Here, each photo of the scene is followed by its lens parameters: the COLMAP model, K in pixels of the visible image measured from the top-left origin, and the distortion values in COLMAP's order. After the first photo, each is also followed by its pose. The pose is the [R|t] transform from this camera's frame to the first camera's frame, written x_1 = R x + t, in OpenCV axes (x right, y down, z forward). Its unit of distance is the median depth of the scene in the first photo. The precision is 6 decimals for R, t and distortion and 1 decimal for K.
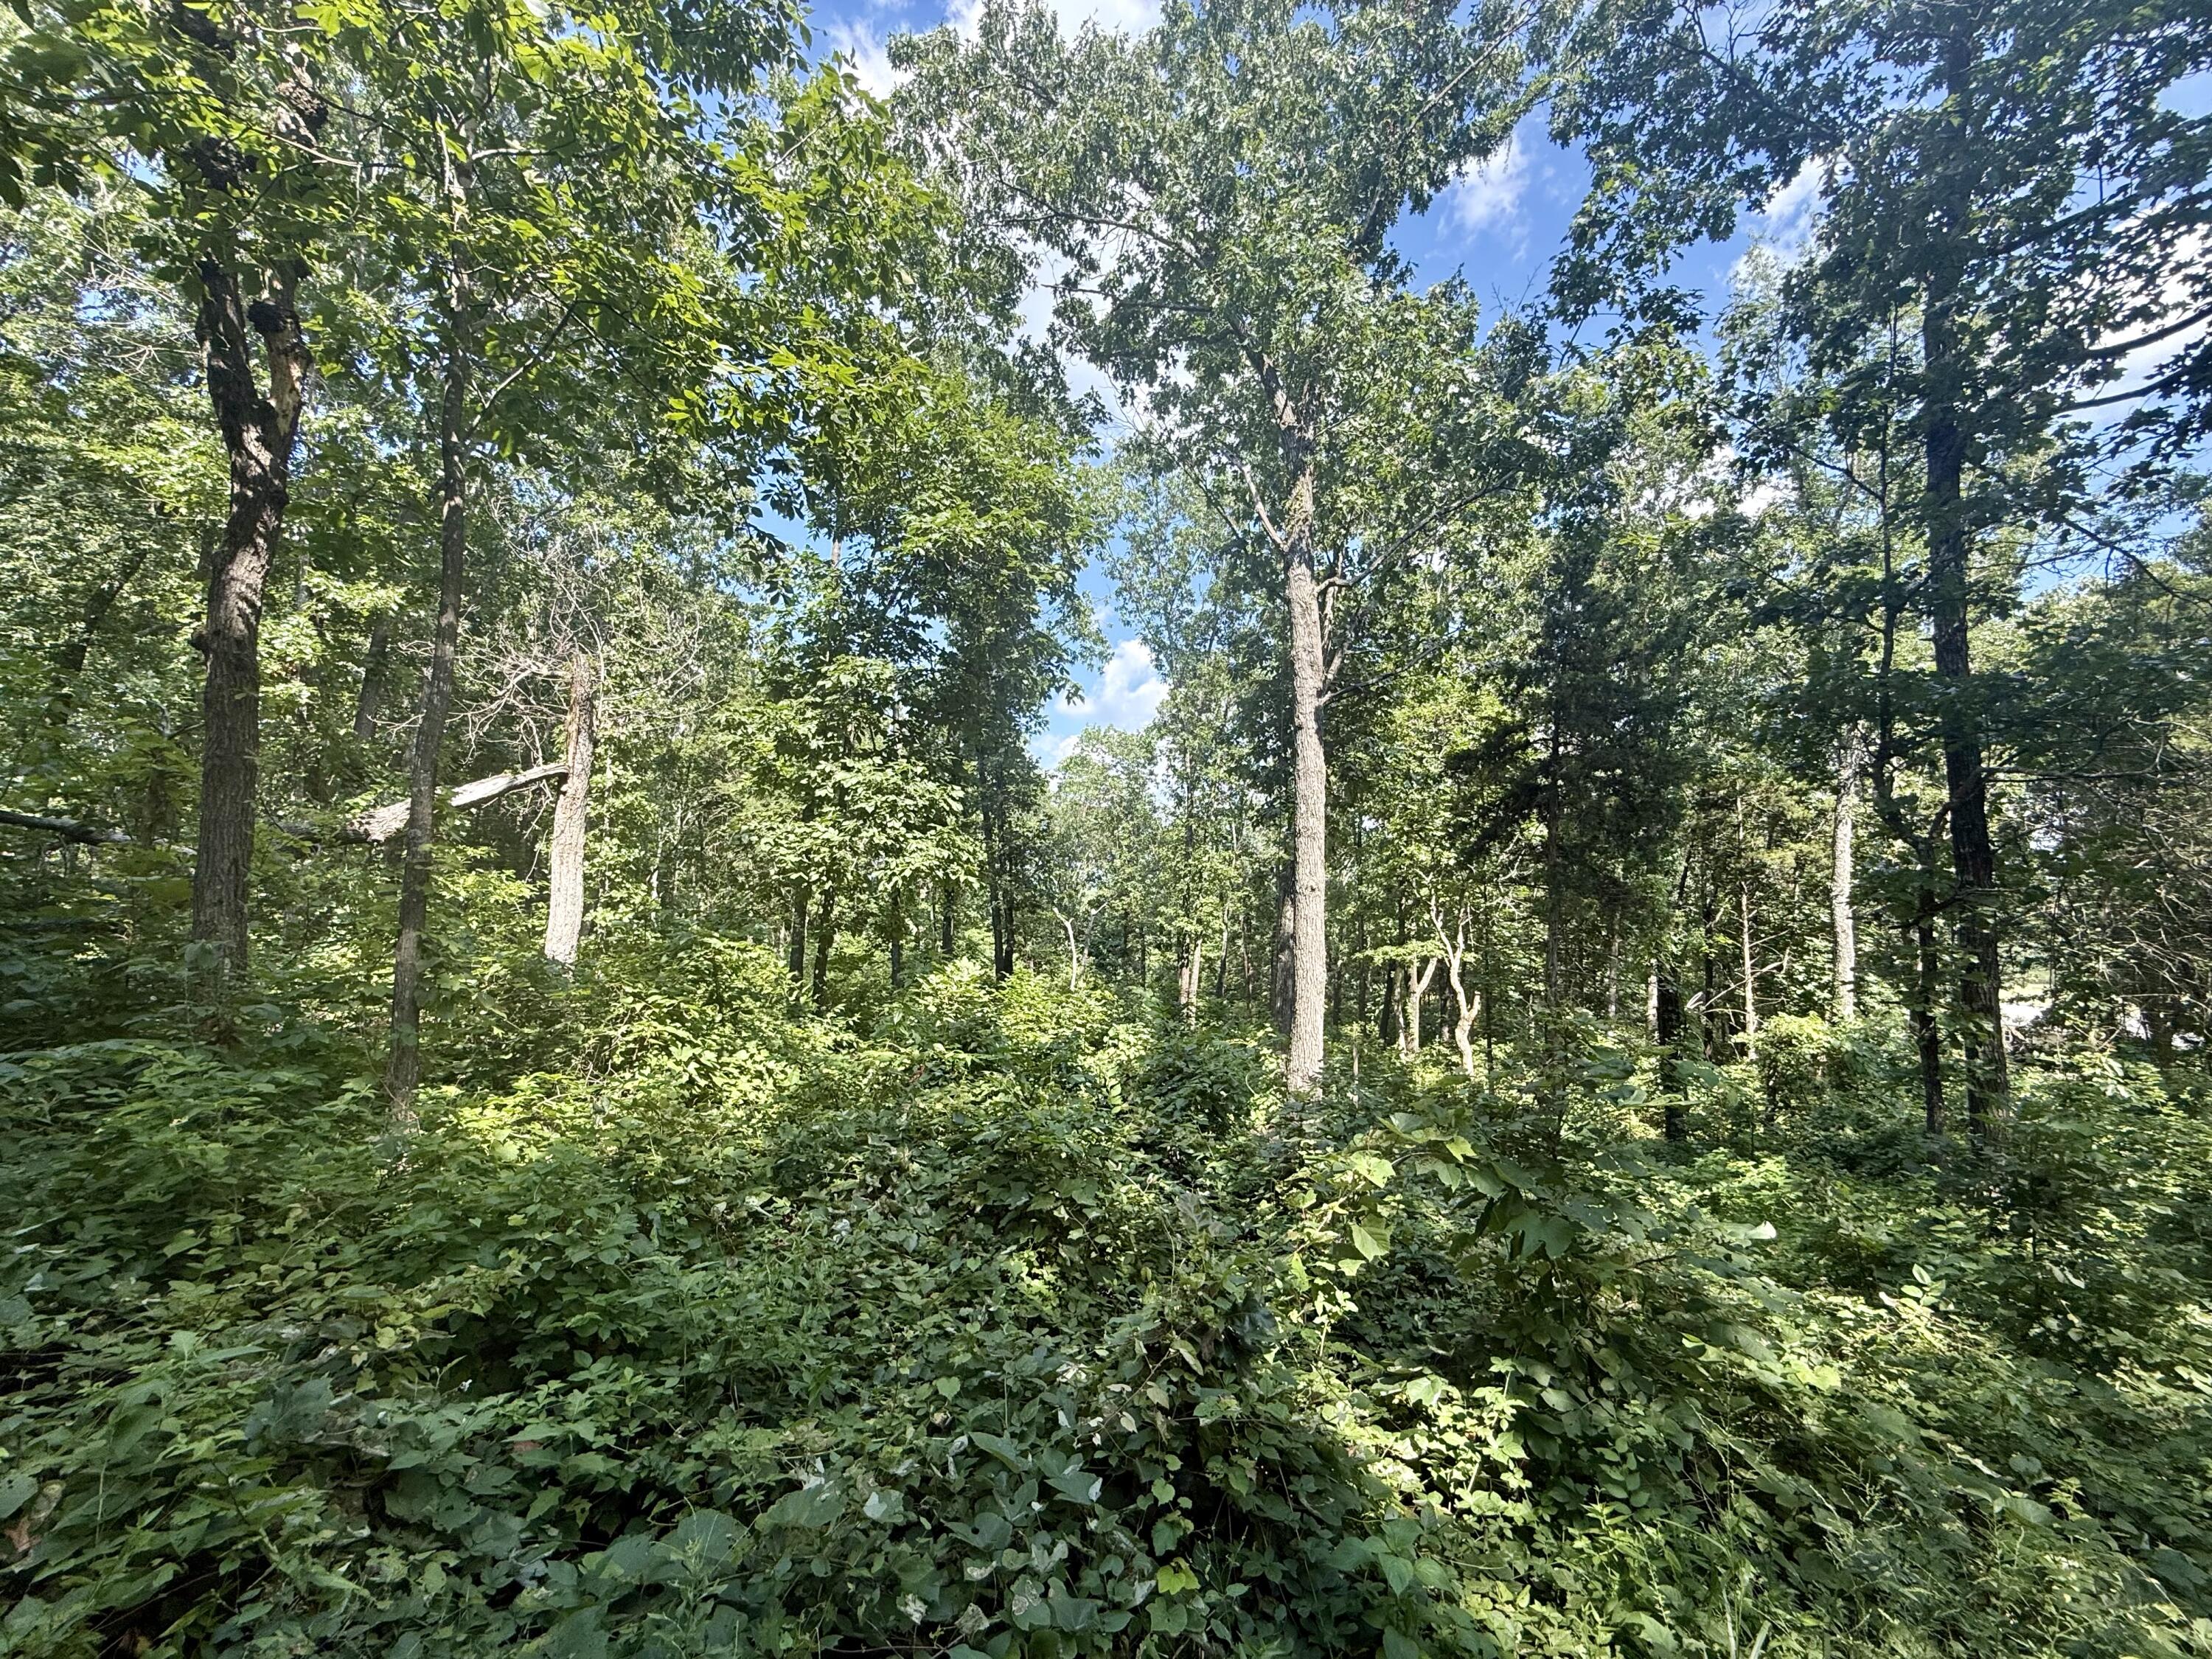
lens RADIAL K [[877.9, 0, 1104.9], [0, 877.9, 832.9], [0, 0, 1]] dist [0.002539, 0.000267]
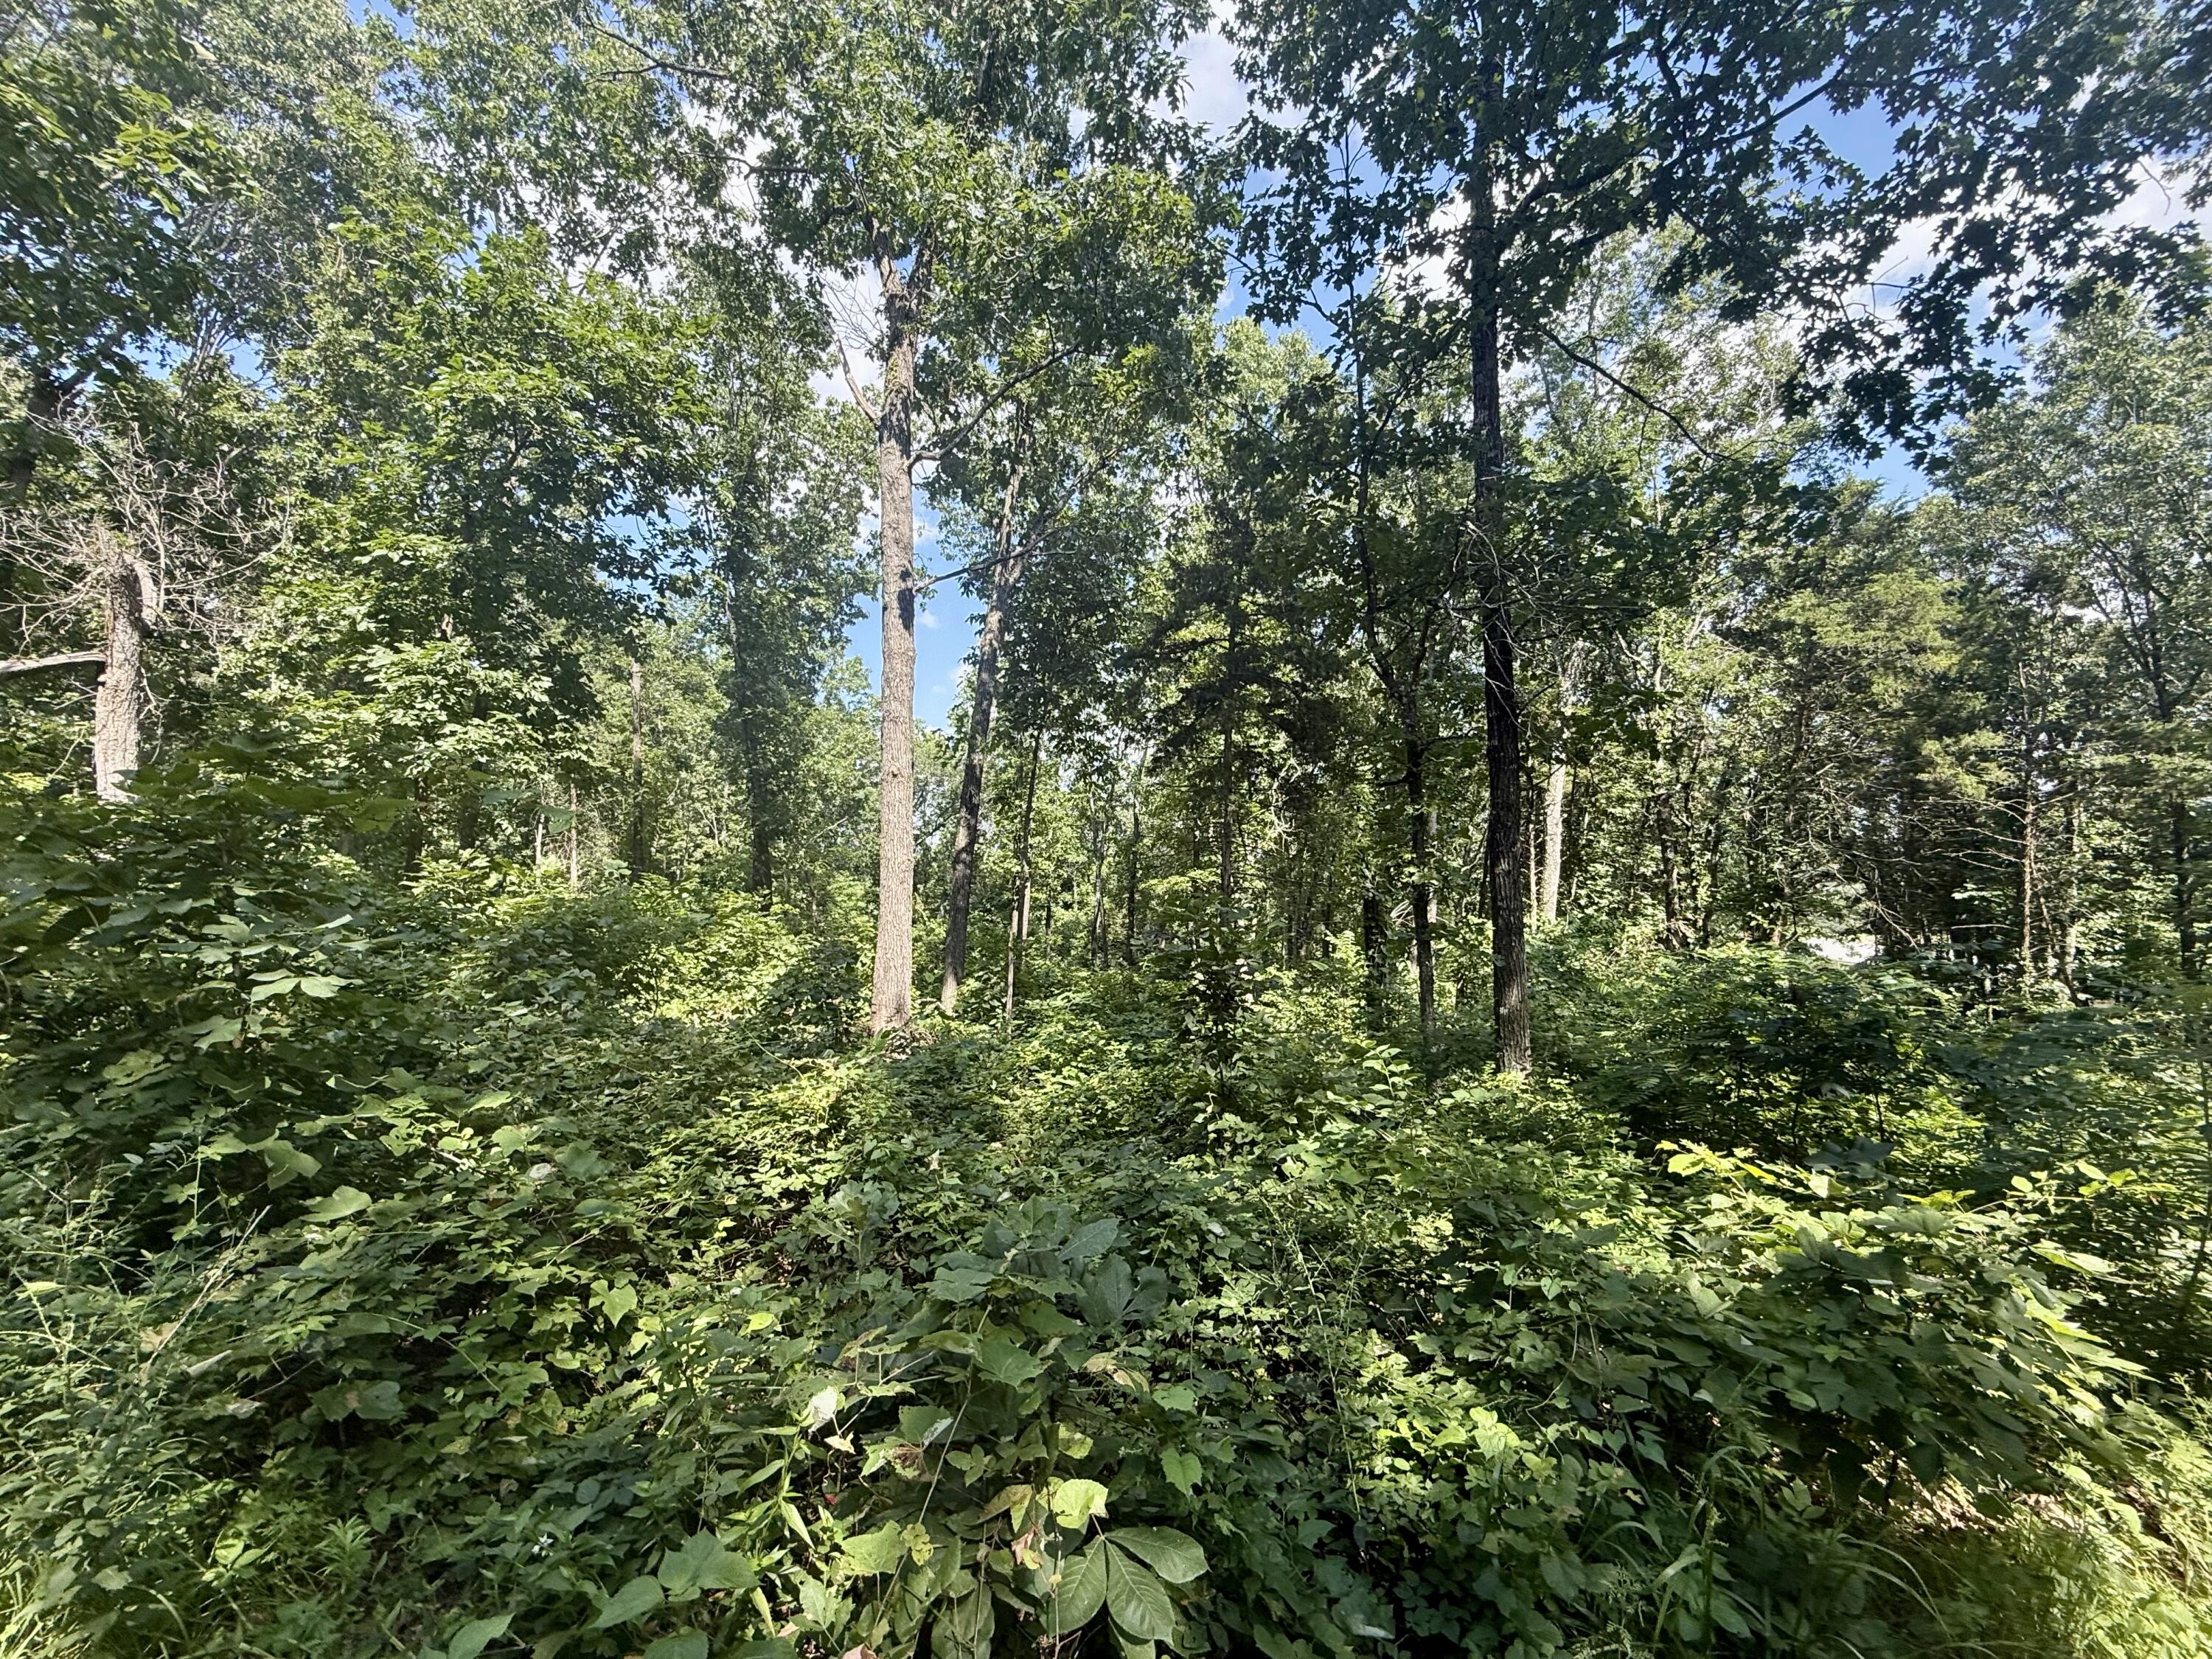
lens RADIAL K [[877.9, 0, 1107.5], [0, 877.9, 825.6], [0, 0, 1]] dist [0.002539, 0.000267]
pose [[0.998896, -0.011369, 0.045581, 0.397883], [0.010229, 0.999631, 0.025168, 0.091135], [-0.045850, -0.024674, 0.998644, 0.021323]]
